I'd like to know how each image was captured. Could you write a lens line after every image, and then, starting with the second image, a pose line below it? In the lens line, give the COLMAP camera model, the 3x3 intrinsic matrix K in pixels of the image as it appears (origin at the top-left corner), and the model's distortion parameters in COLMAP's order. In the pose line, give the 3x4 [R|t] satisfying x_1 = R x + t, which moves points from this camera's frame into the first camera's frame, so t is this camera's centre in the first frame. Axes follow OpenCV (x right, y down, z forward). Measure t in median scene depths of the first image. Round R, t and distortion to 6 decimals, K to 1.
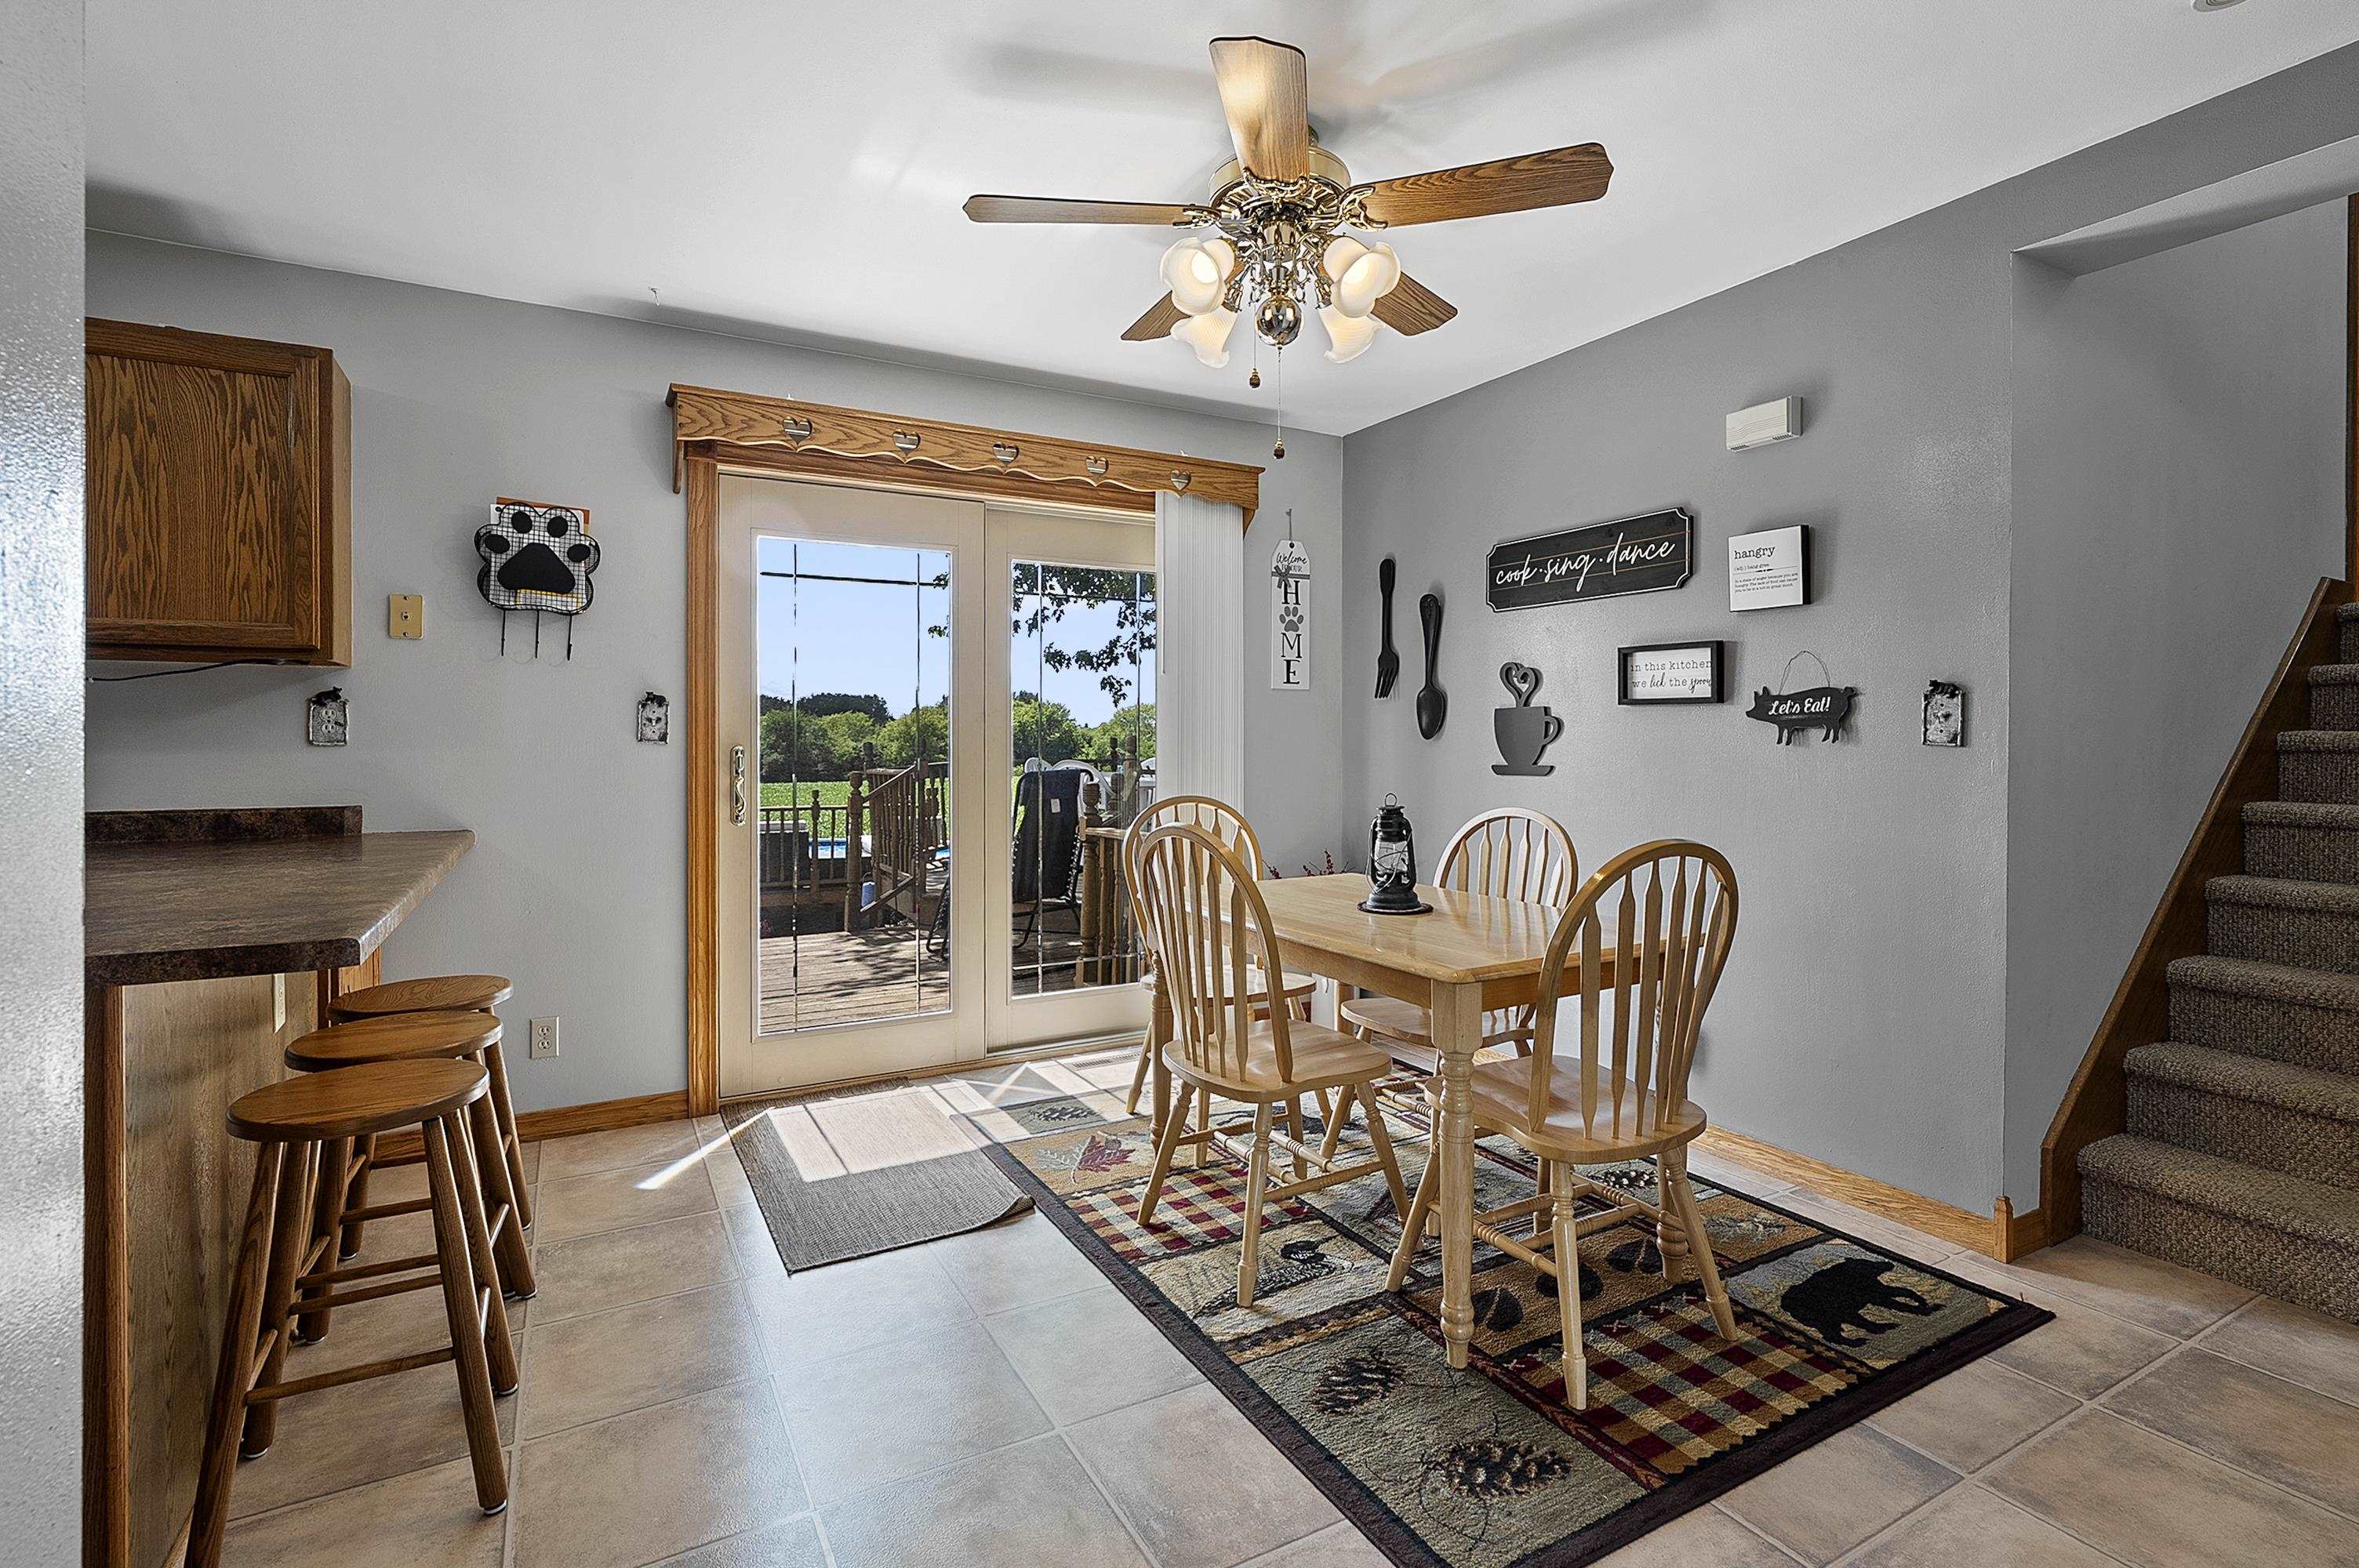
lens RADIAL K [[1082.1, 0, 1183.0], [0, 1082.1, 748.1], [0, 0, 1]] dist [-0.001839, -0.000372]
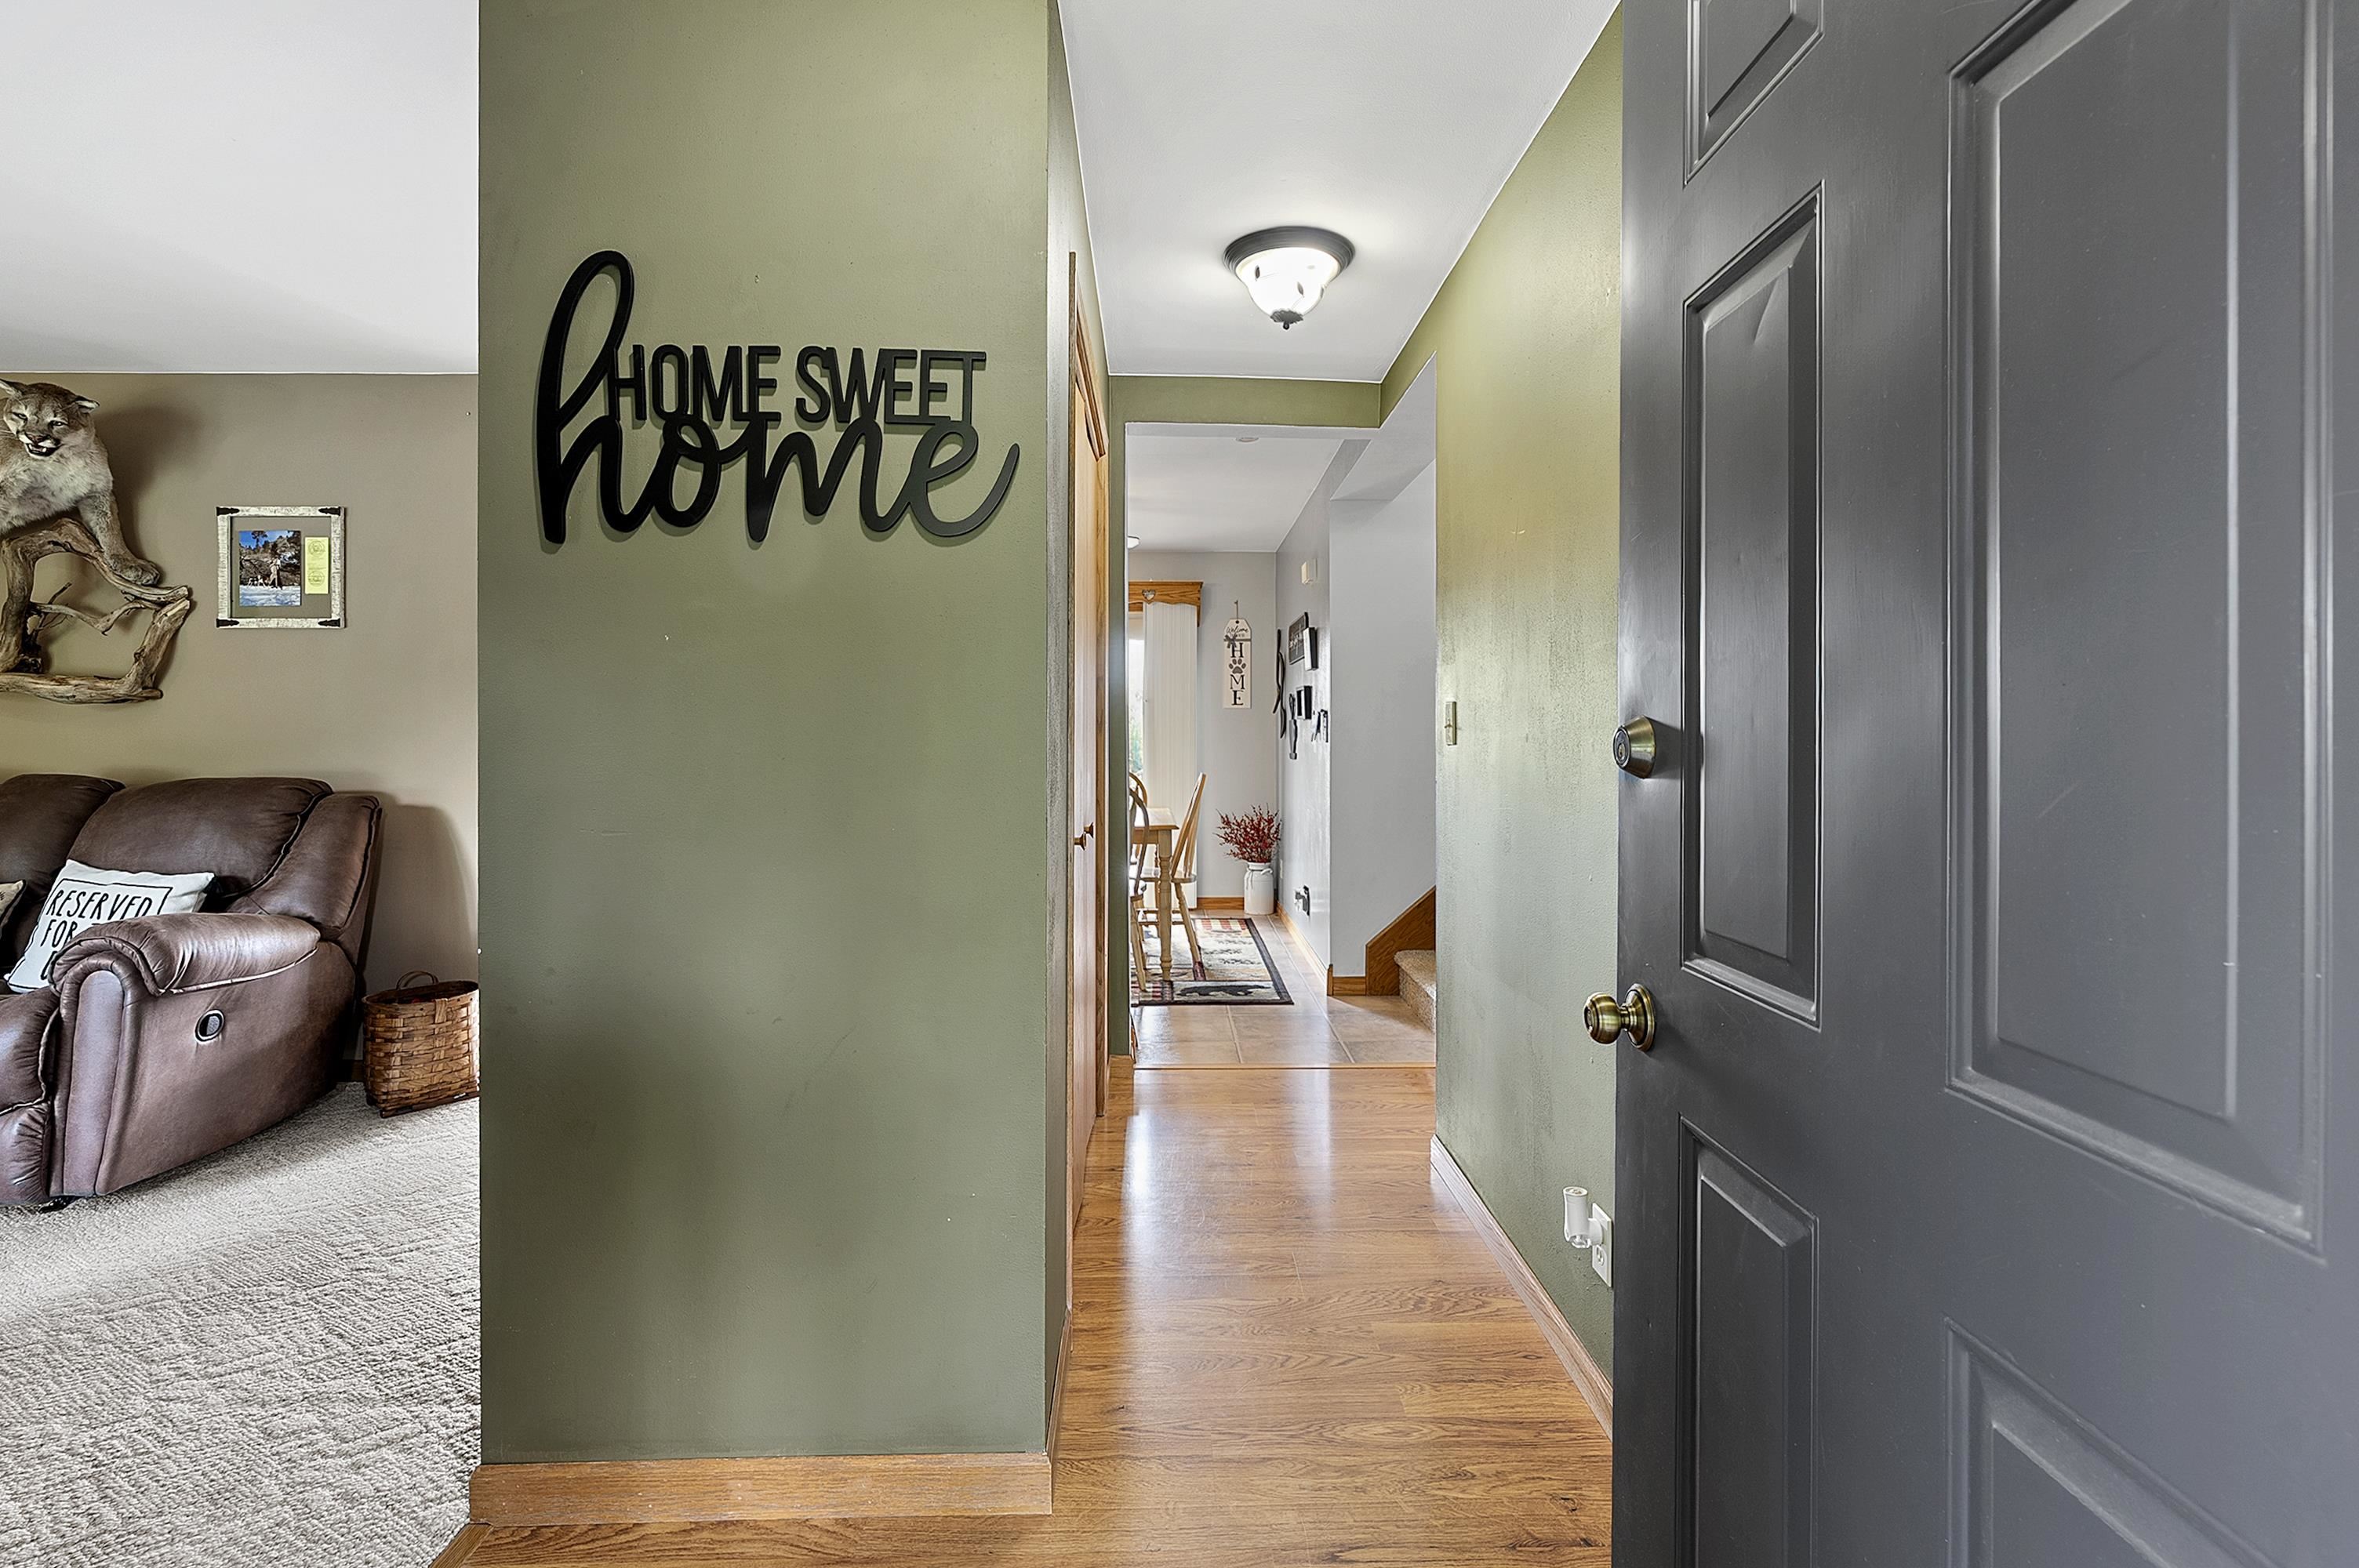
lens RADIAL K [[1082.1, 0, 1189.2], [0, 1082.1, 737.0], [0, 0, 1]] dist [-0.001839, -0.000372]
pose [[0.886871, -0.000563, -0.462018, 1.087447], [-0.003576, 0.999961, -0.008081, 0.005449], [0.462004, 0.008819, 0.886834, -0.691819]]
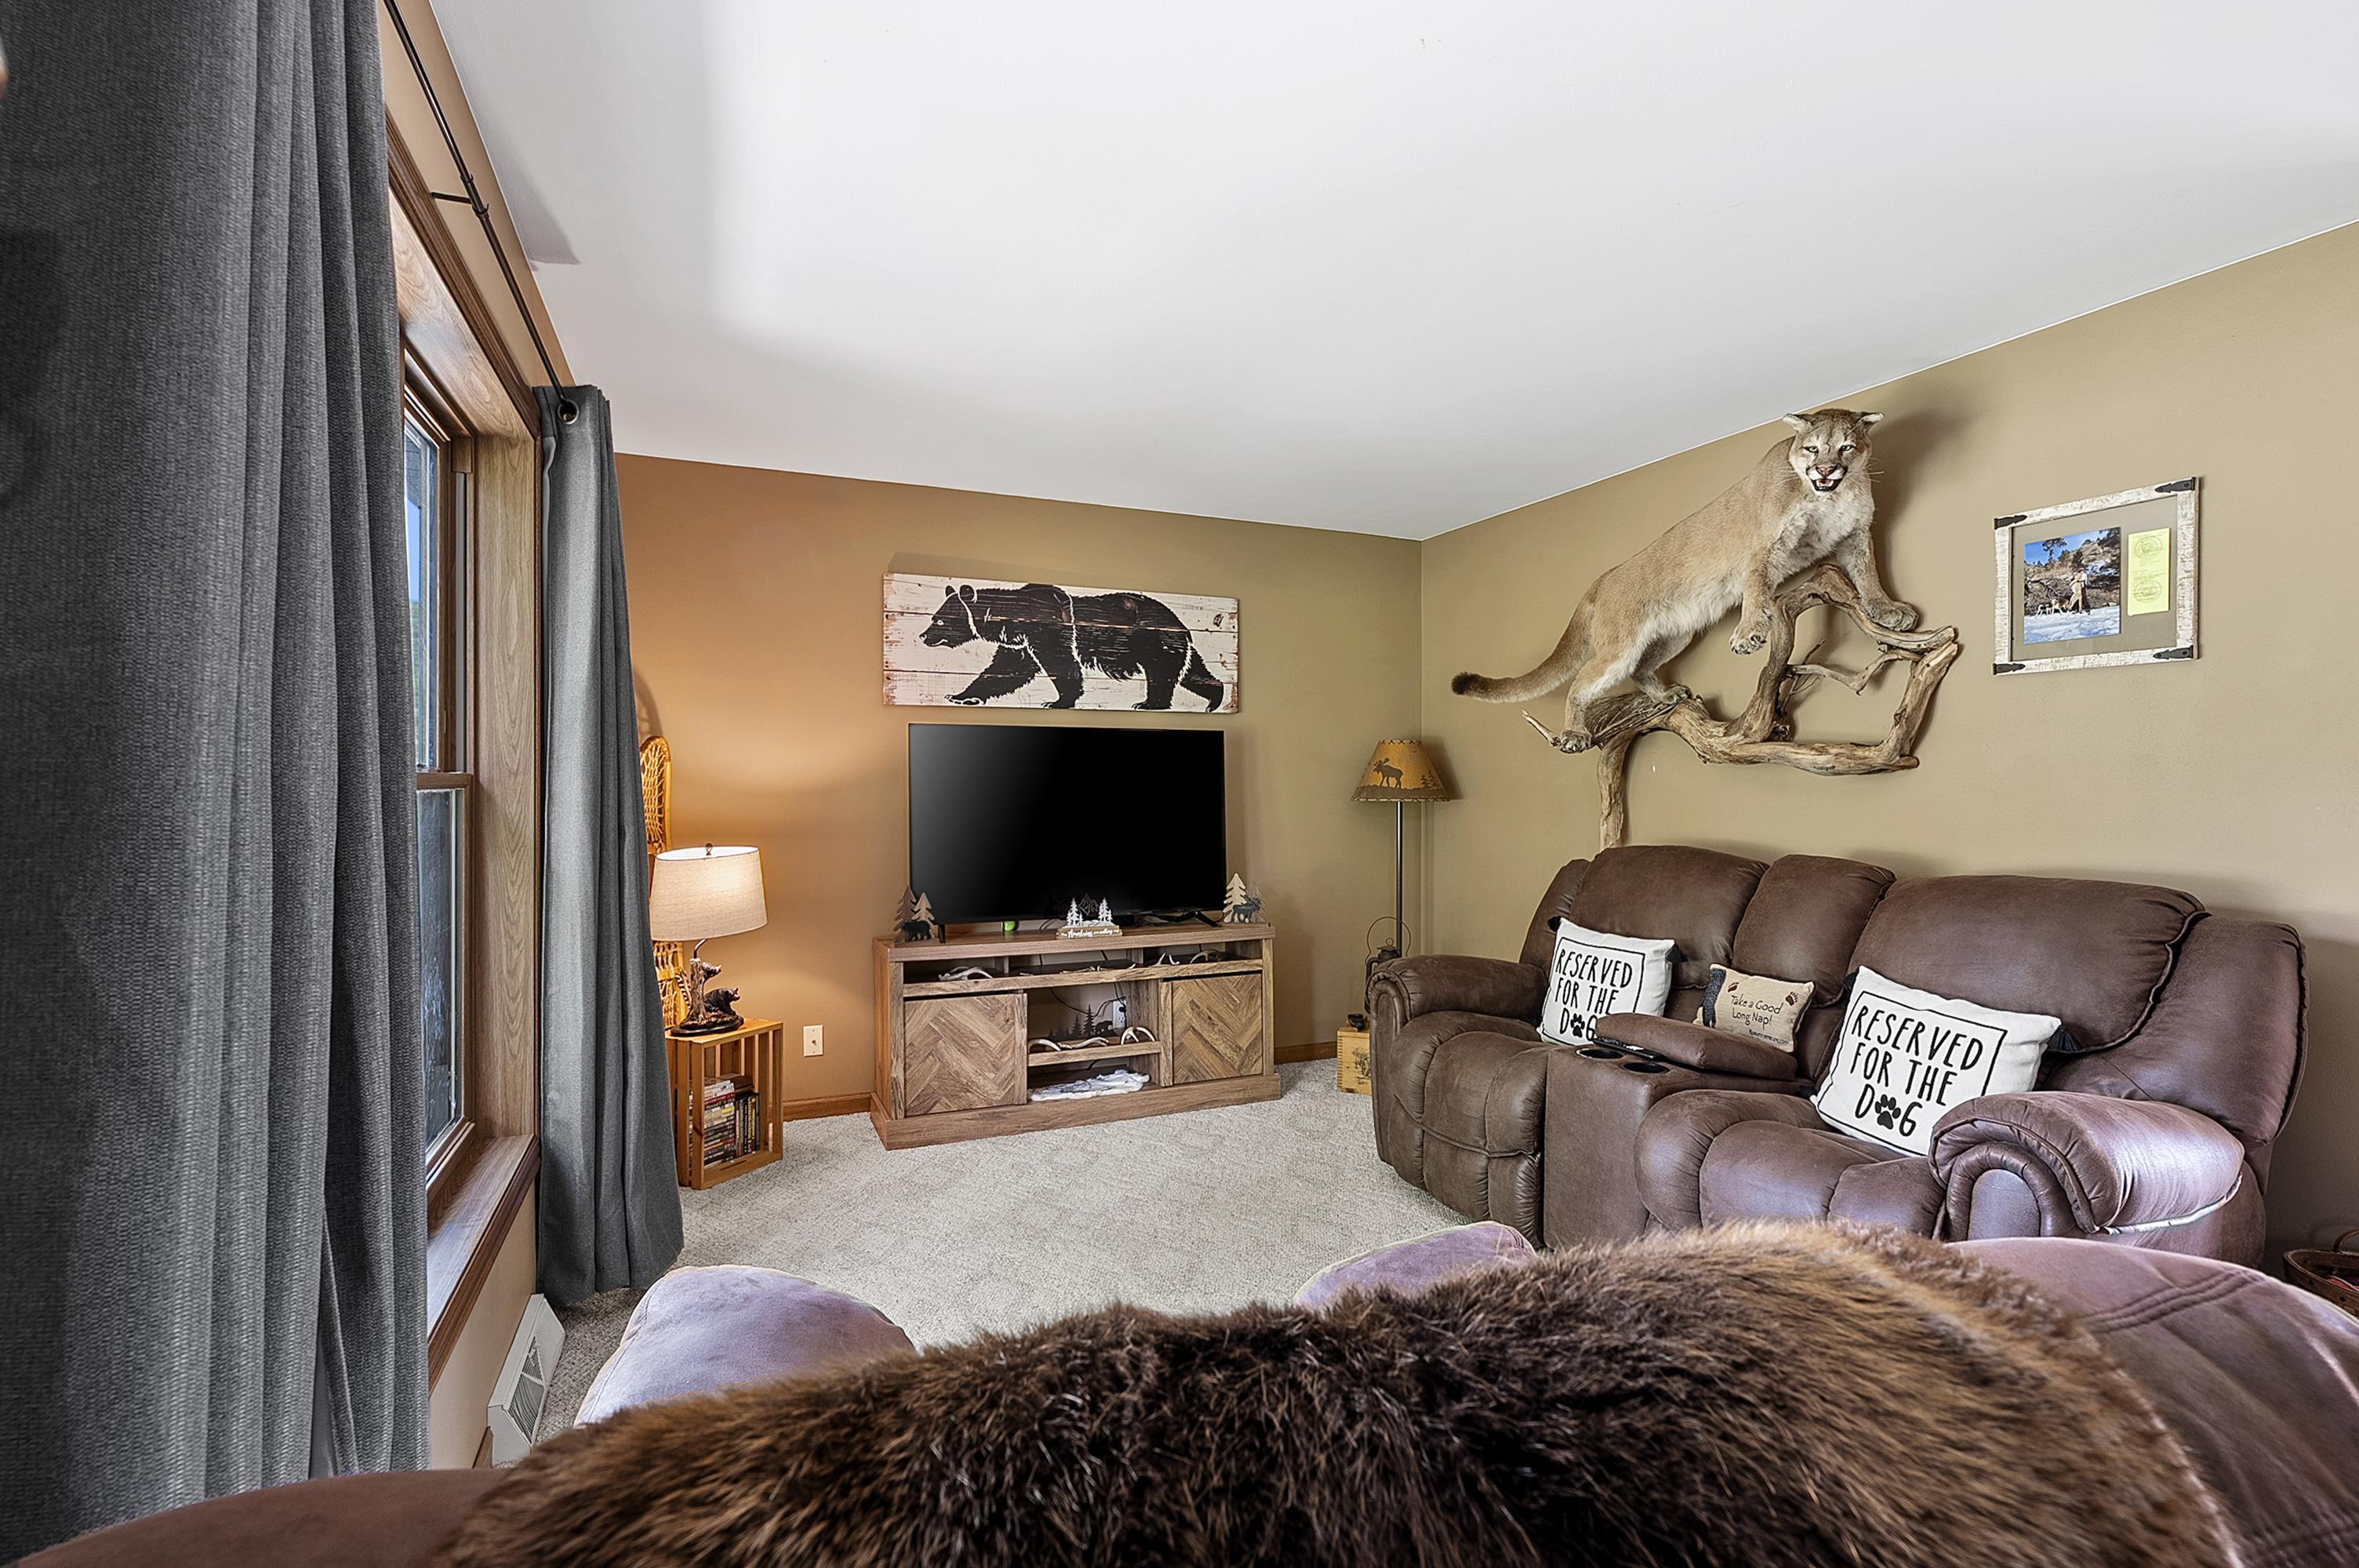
lens RADIAL K [[1082.1, 0, 1168.3], [0, 1082.1, 782.9], [0, 0, 1]] dist [-0.001839, -0.000372]
pose [[-0.105583, 0.004138, -0.994402, 0.610612], [-0.011454, 0.999920, 0.005377, -0.024049], [0.994344, 0.011957, -0.105528, -0.728317]]
